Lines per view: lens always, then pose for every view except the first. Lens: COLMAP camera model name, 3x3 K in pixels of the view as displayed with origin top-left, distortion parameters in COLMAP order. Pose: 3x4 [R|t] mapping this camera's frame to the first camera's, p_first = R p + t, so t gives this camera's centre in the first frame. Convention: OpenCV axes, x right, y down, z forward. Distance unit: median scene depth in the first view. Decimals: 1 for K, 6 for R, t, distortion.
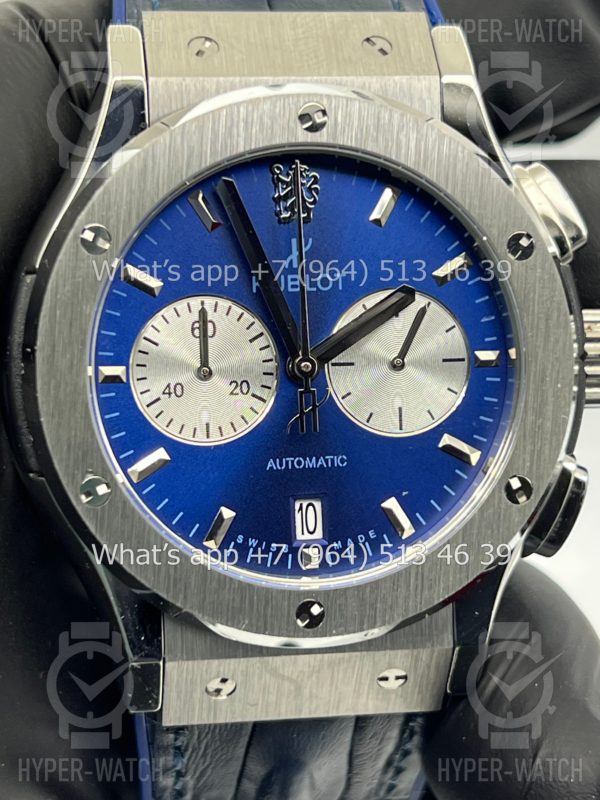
lens RADIAL K [[1842.7, 0, 297.7], [0, 1842.7, 401.9], [0, 0, 1]] dist [0.216452, 0.000000]
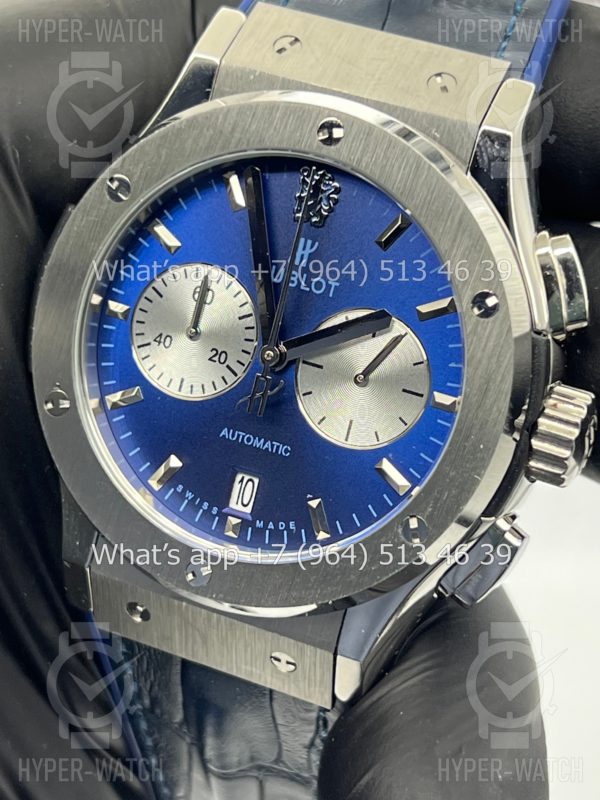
lens RADIAL K [[1842.7, 0, 298.9], [0, 1842.7, 399.1], [0, 0, 1]] dist [0.216452, 0.000000]
pose [[0.857115, 0.303299, -0.416370, 0.468728], [-0.291588, 0.951991, 0.093218, -0.098699], [0.424653, 0.041510, 0.904404, 0.037414]]
